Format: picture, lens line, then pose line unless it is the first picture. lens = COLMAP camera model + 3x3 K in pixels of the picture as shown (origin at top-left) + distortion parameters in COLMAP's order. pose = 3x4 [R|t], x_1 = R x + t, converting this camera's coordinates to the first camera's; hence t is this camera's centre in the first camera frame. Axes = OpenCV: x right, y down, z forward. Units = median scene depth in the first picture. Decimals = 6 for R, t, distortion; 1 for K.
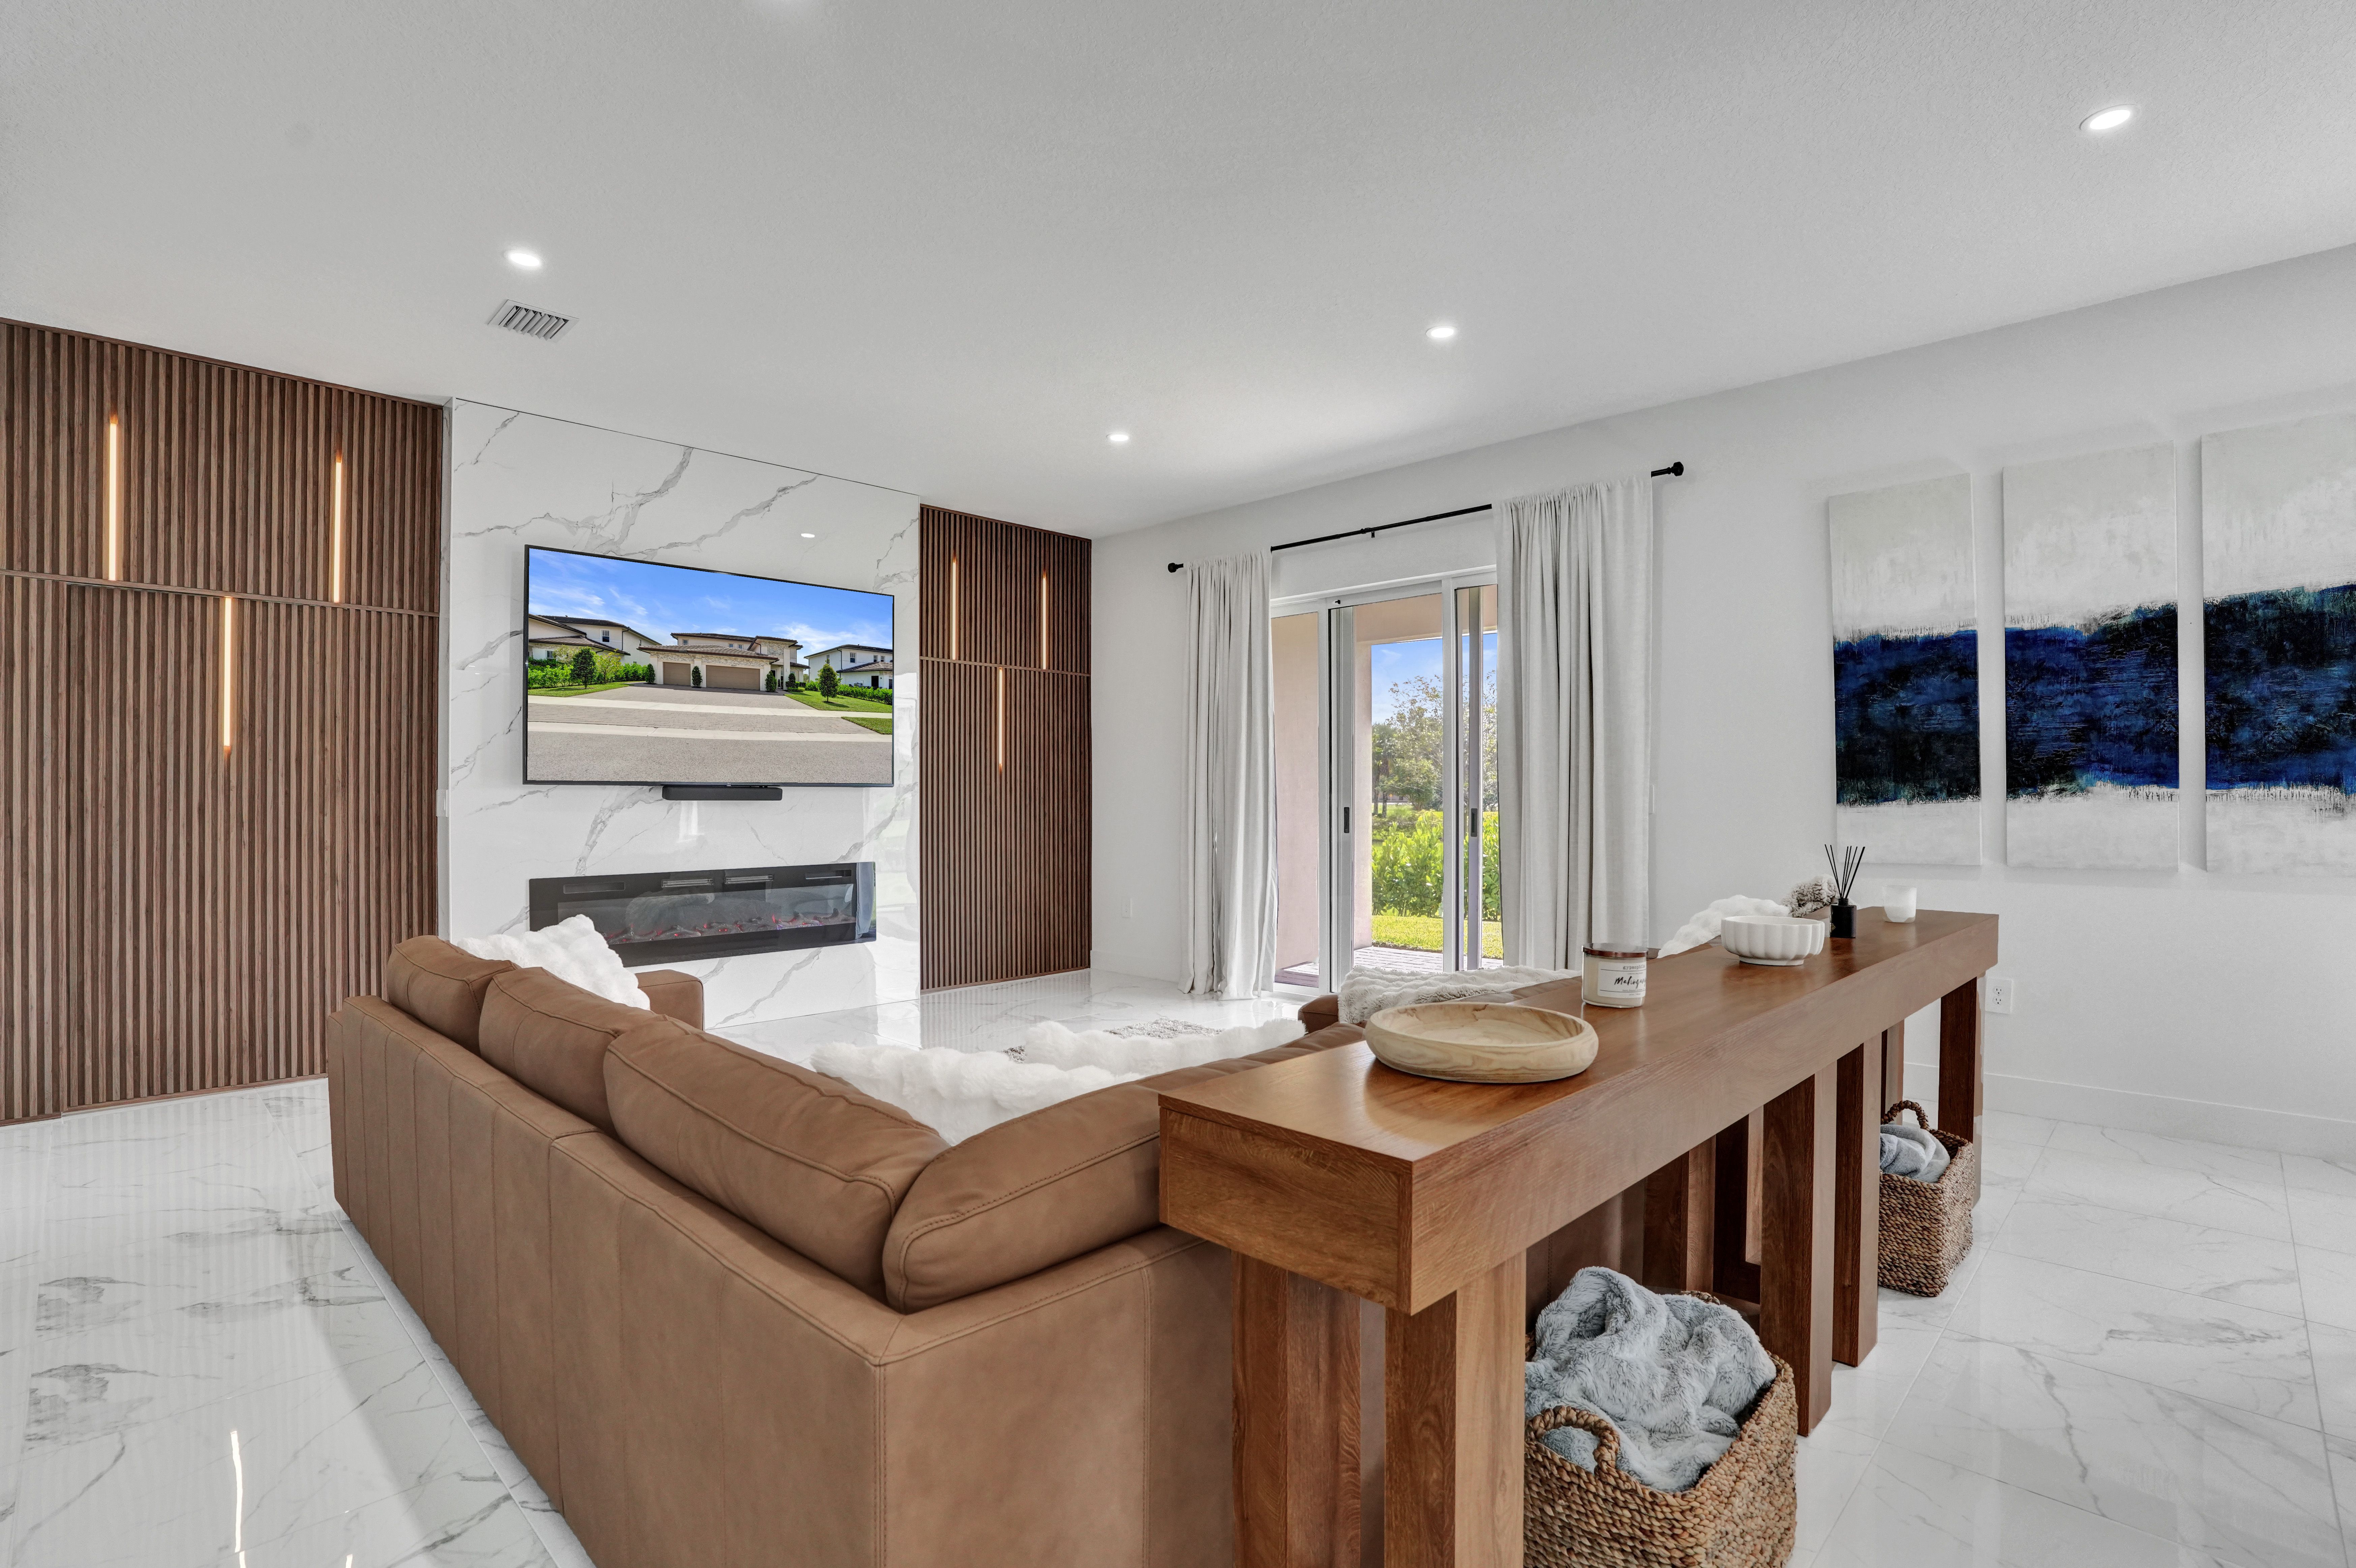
lens RADIAL K [[1120.0, 0, 1188.2], [0, 1120.0, 793.9], [0, 0, 1]] dist [-0.061260, 0.022707]
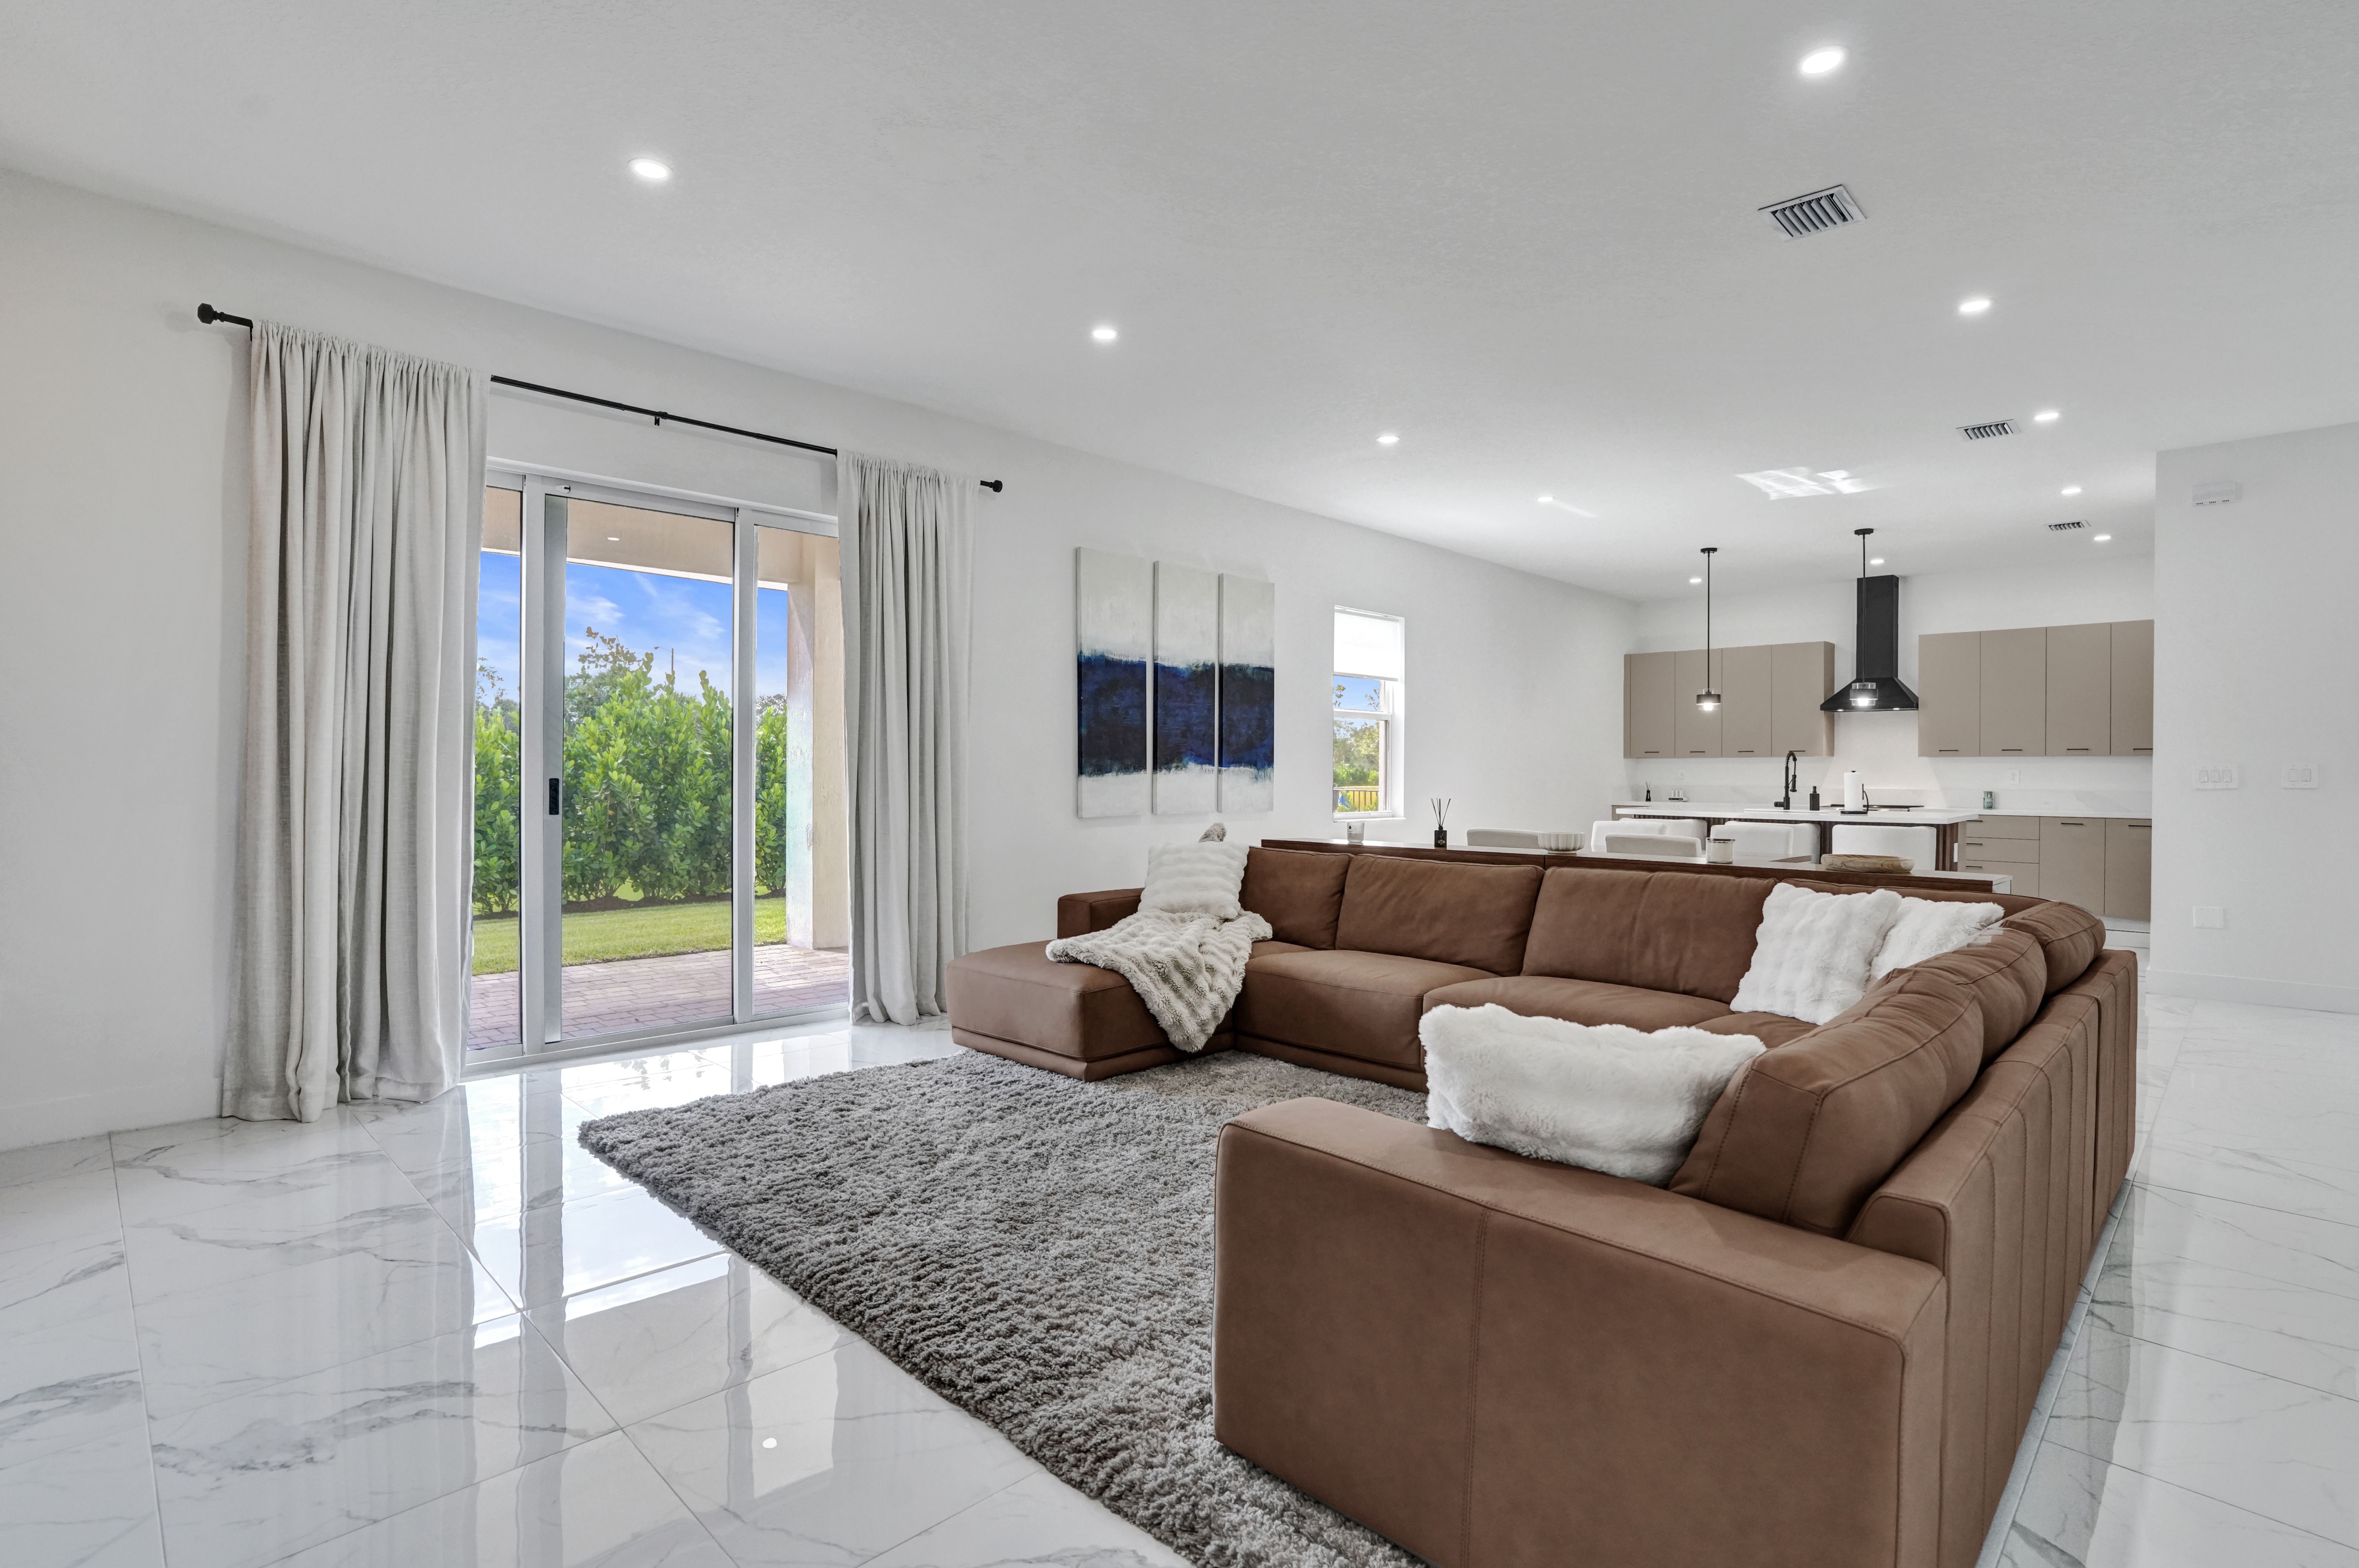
lens RADIAL K [[1139.6, 0, 1168.0], [0, 1139.6, 772.6], [0, 0, 1]] dist [-0.069088, 0.029603]
pose [[0.016533, 0.001773, 0.999862, -0.765394], [-0.011013, 0.999938, -0.001591, 0.006794], [-0.999803, -0.010985, 0.016551, 0.818762]]
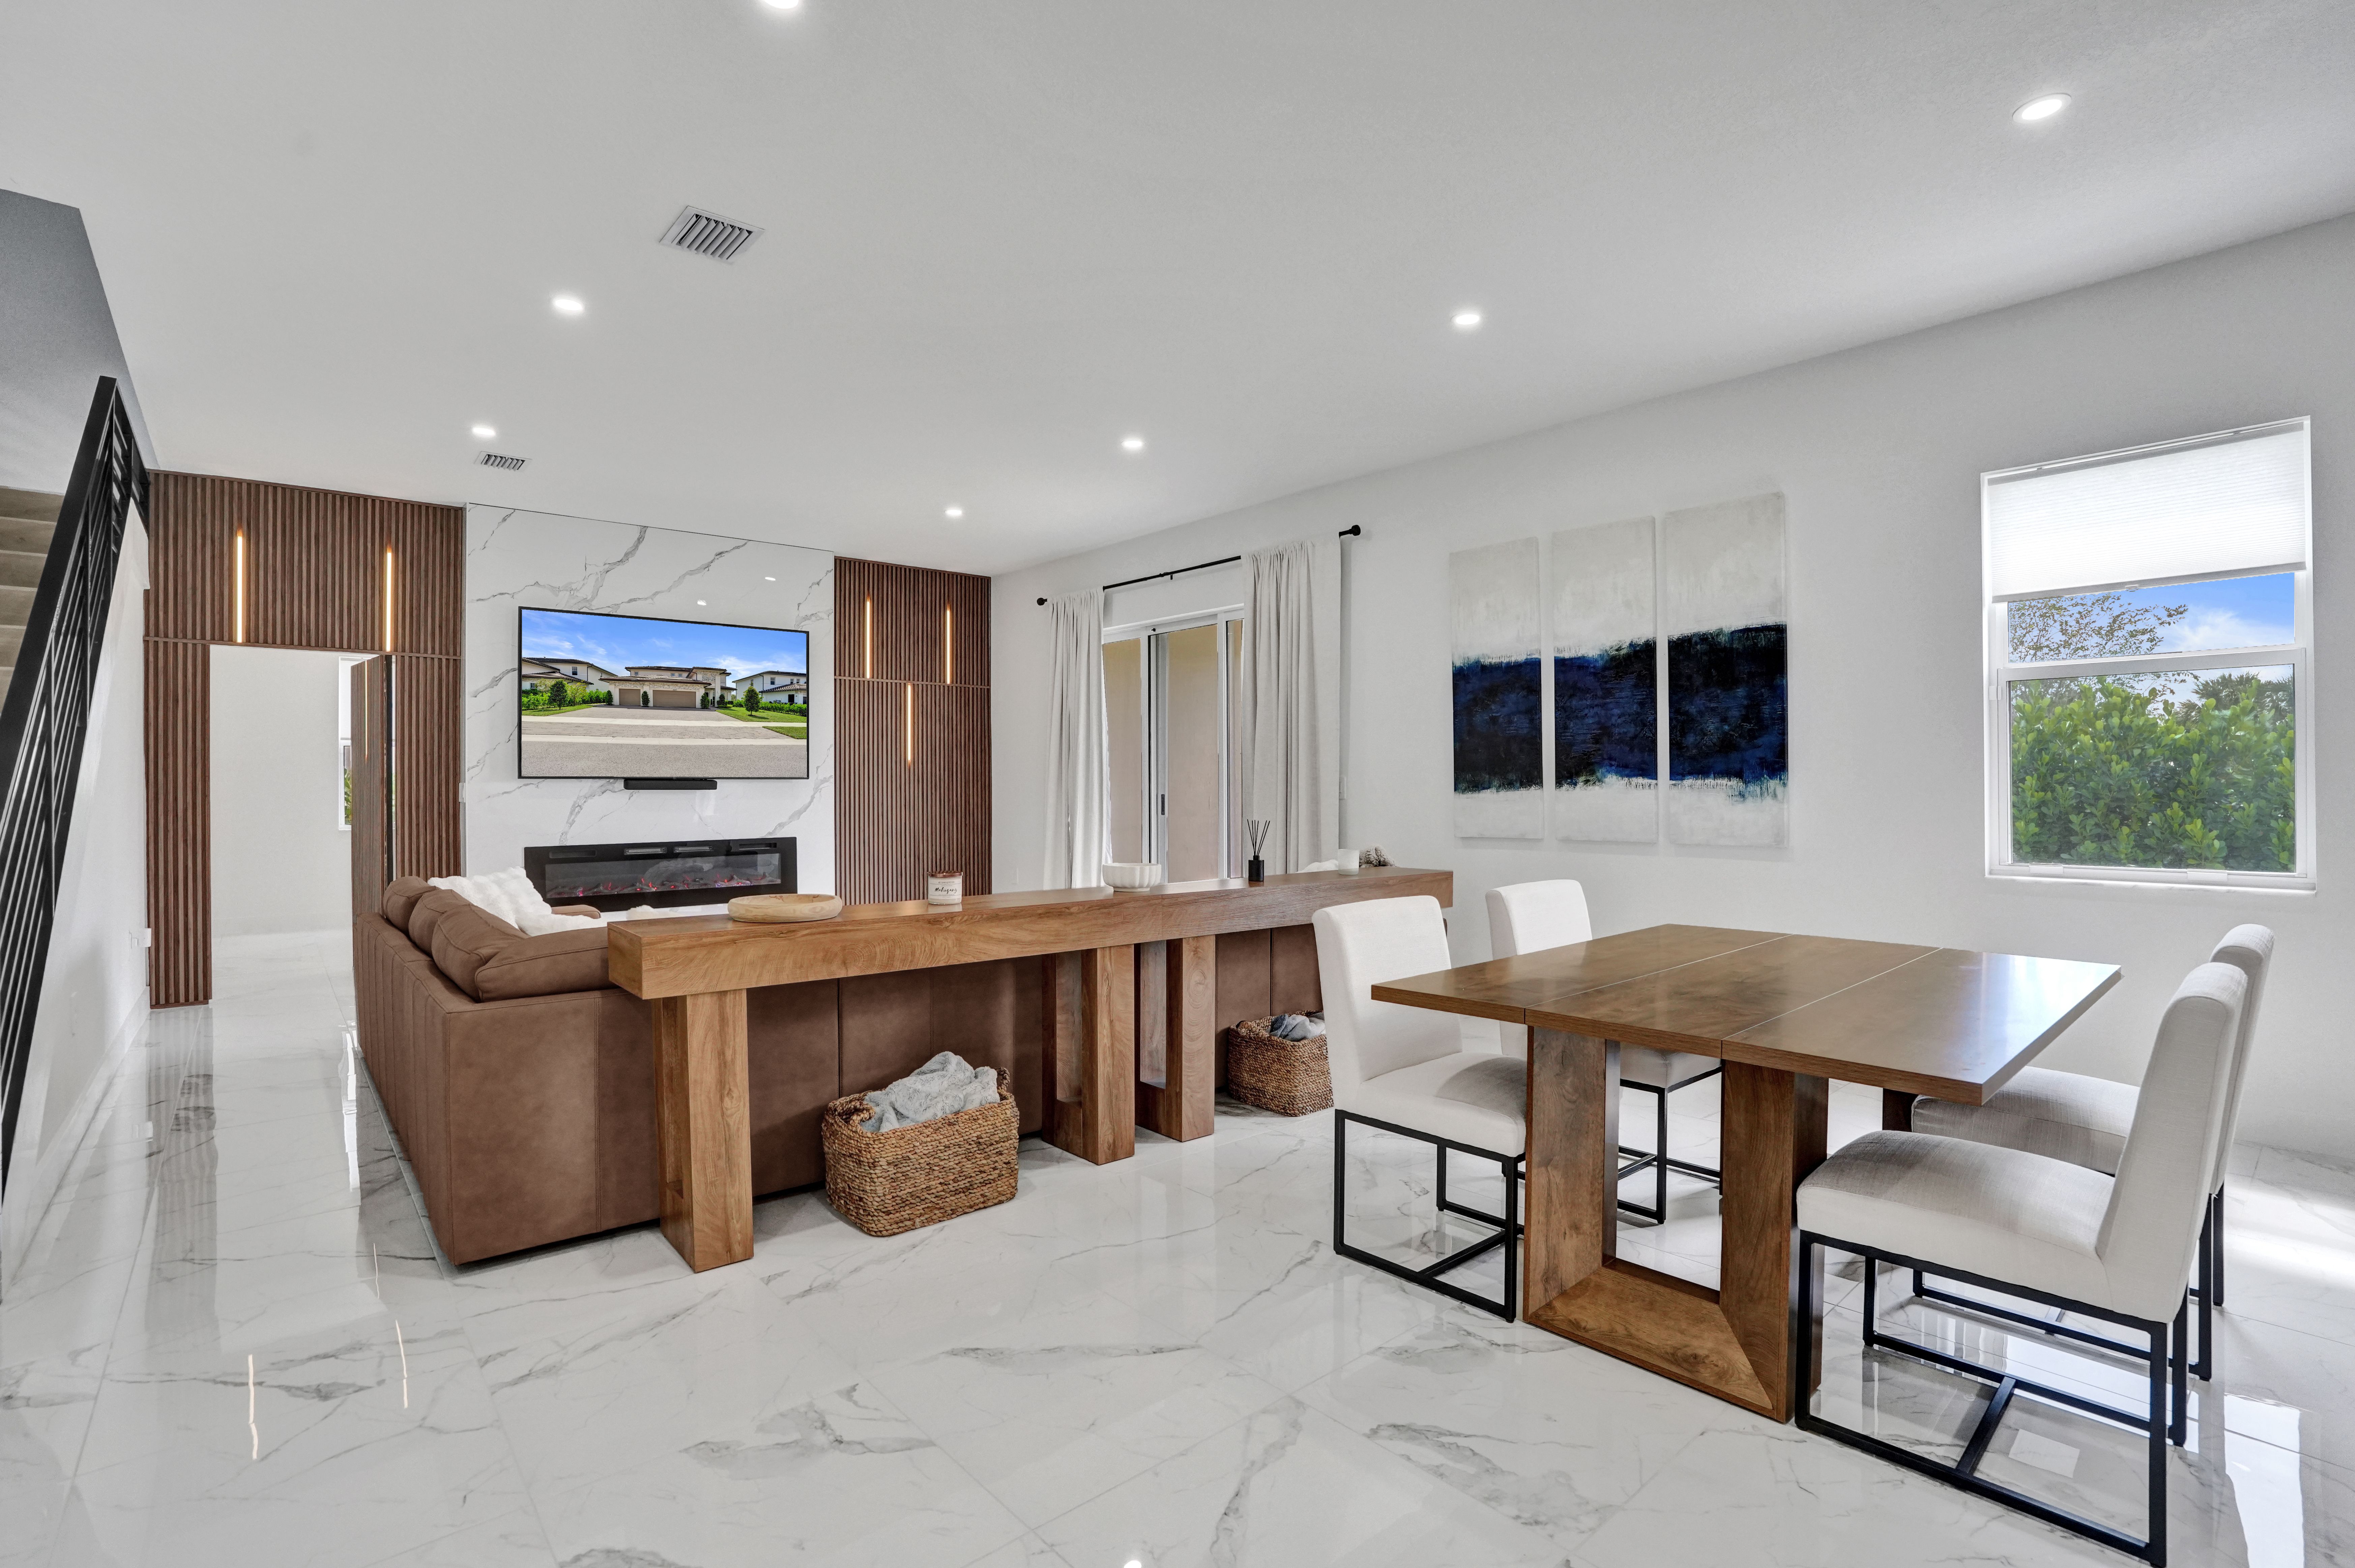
lens RADIAL K [[1090.2, 0, 1173.7], [0, 1090.2, 787.3], [0, 0, 1]] dist [-0.068132, 0.025183]
pose [[0.996353, -0.002066, -0.085299, 0.348905], [0.002449, 0.999987, 0.004386, -0.002151], [0.085289, -0.004579, 0.996346, -0.282397]]
